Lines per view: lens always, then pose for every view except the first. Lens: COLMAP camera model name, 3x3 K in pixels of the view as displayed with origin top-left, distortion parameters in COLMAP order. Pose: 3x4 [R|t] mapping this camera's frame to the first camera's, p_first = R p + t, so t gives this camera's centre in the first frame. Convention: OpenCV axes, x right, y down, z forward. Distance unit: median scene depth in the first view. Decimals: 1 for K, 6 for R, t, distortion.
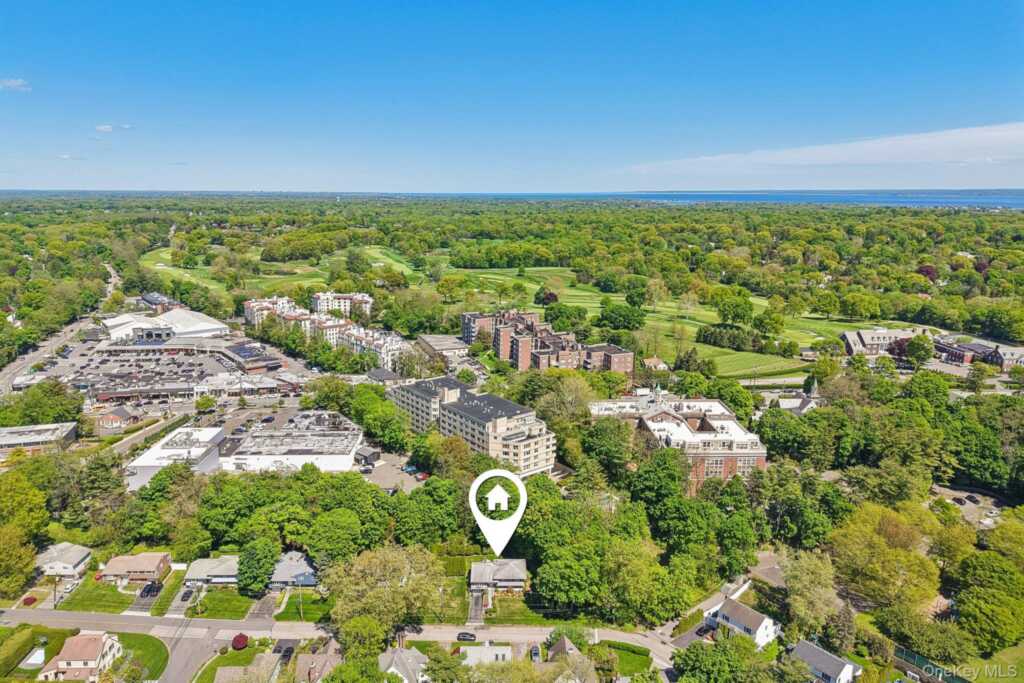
lens RADIAL K [[690.4, 0, 512.4], [0, 690.4, 344.1], [0, 0, 1]] dist [-0.002379, -0.003517]
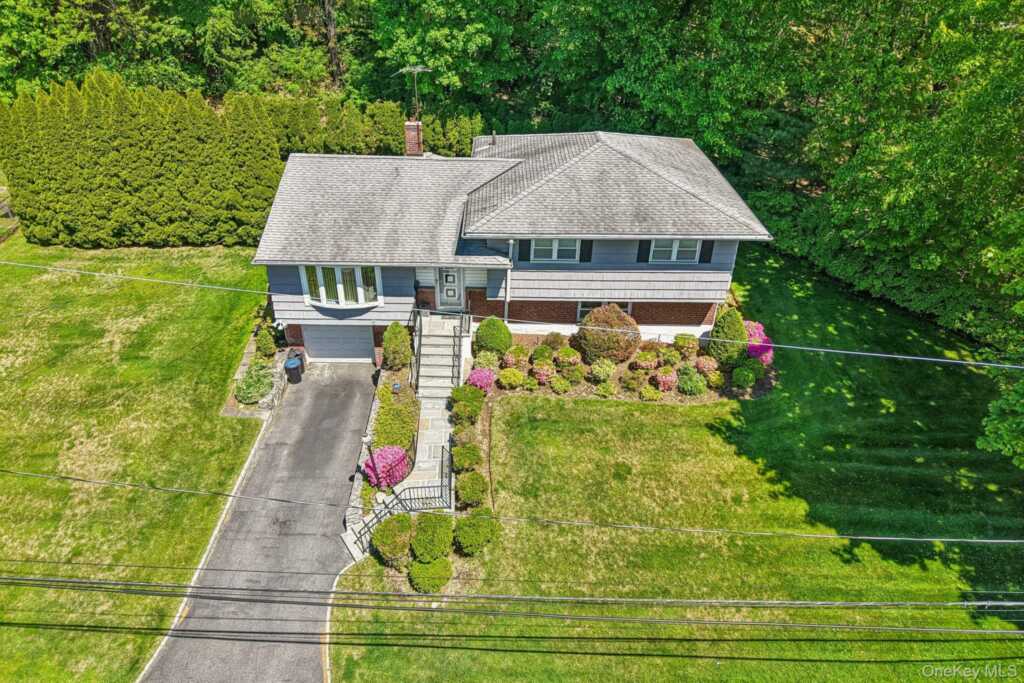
lens RADIAL K [[690.4, 0, 511.6], [0, 690.4, 341.7], [0, 0, 1]] dist [-0.002379, -0.003517]
pose [[0.999783, 0.015213, -0.014210, -0.018216], [-0.009341, 0.937878, 0.346839, 0.317180], [0.018603, -0.346631, 0.937817, 0.890741]]
